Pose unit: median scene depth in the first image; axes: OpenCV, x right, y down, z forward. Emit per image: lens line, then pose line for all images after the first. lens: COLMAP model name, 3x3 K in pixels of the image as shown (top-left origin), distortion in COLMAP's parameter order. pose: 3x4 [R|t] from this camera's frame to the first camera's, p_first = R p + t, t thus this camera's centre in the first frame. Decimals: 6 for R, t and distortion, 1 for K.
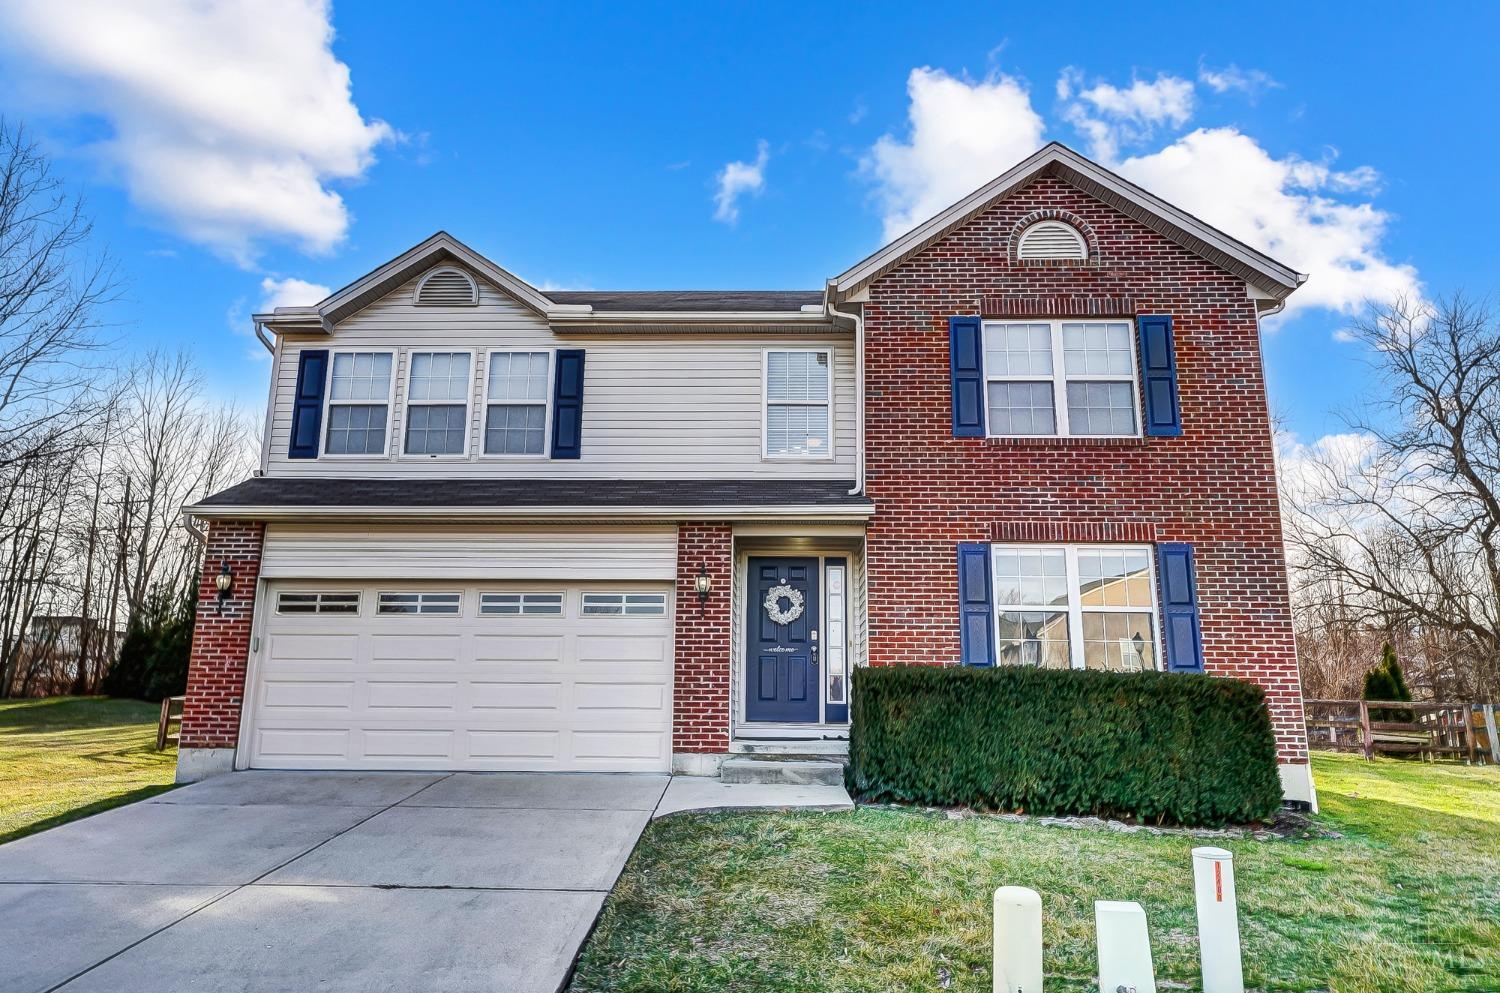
lens RADIAL K [[988.2, 0, 750.0], [0, 988.2, 471.5], [0, 0, 1]] dist [0.024348, -0.000645]
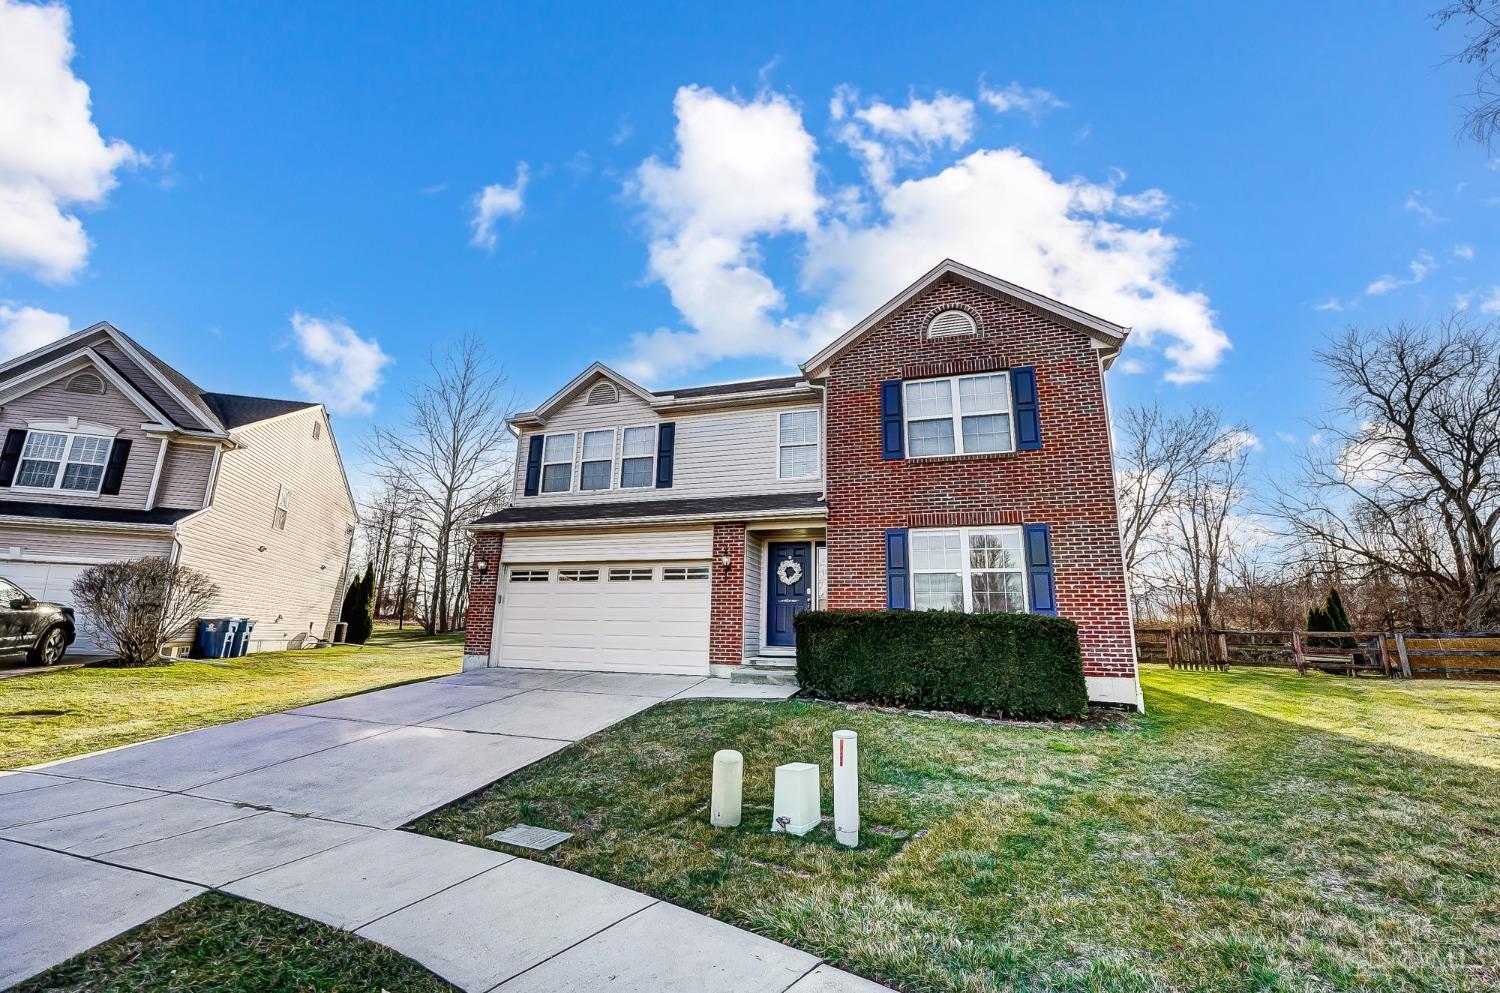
lens RADIAL K [[614.7, 0, 760.0], [0, 614.7, 486.3], [0, 0, 1]] dist [-0.023868, 0.001680]
pose [[0.963658, -0.056232, -0.261155, 0.270281], [0.054662, 0.998417, -0.013280, 0.007897], [0.261488, -0.001477, 0.965206, 0.038979]]
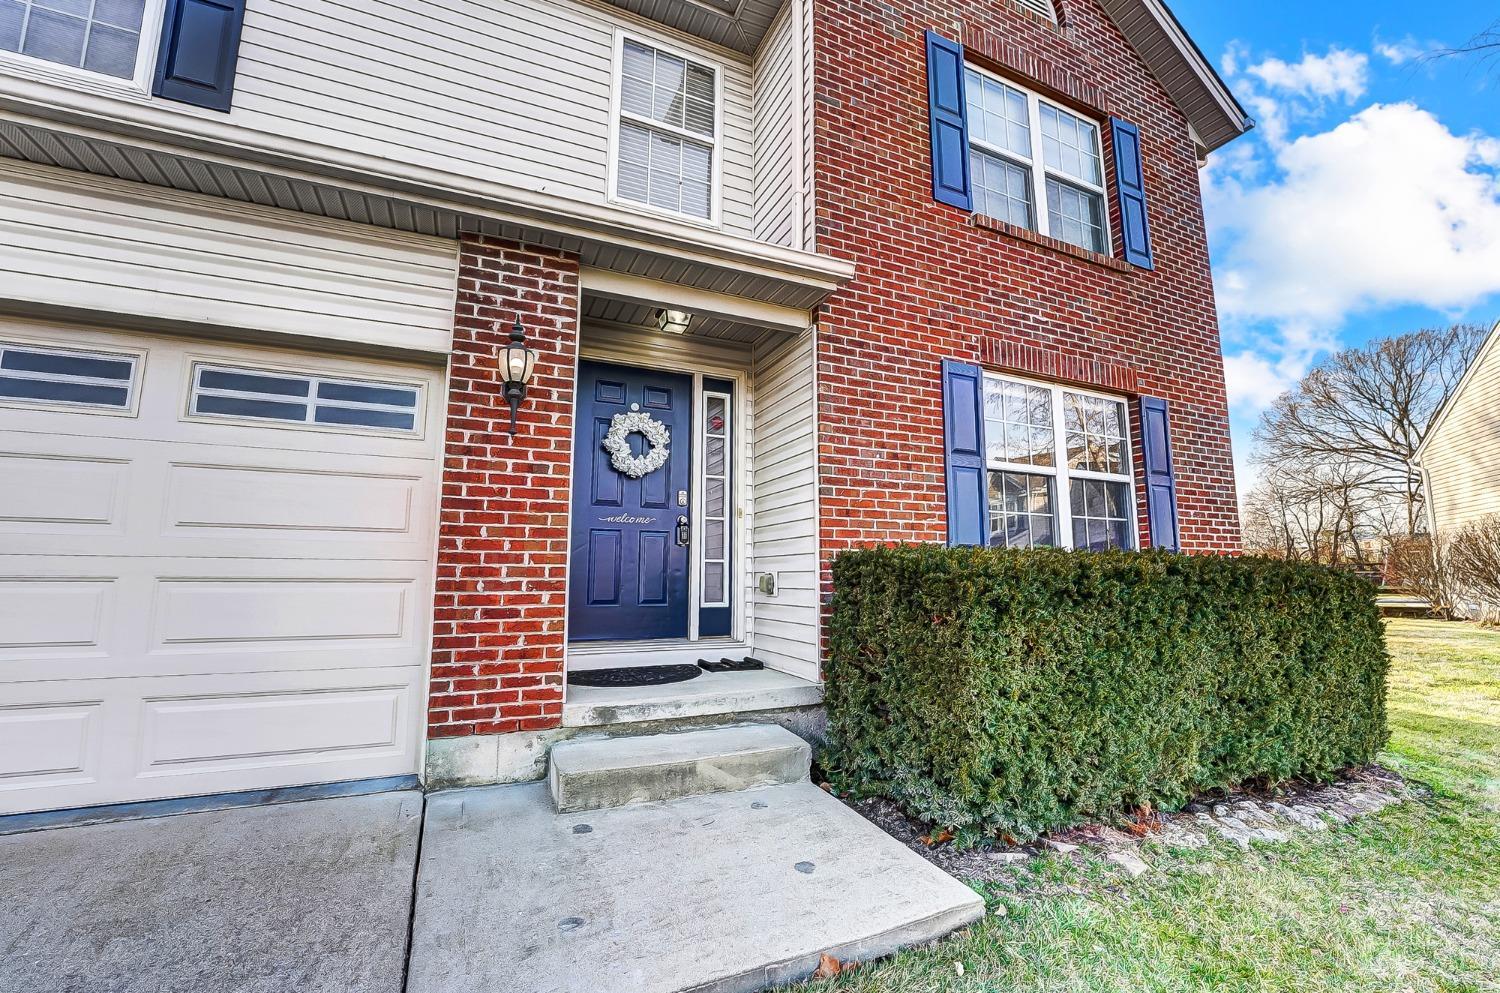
lens RADIAL K [[614.7, 0, 745.1], [0, 614.7, 491.9], [0, 0, 1]] dist [-0.023868, 0.001680]
pose [[0.900388, 0.050798, 0.432113, -0.069838], [-0.094962, 0.992161, 0.081236, 0.135208], [-0.424599, -0.114179, 0.898153, 0.679448]]
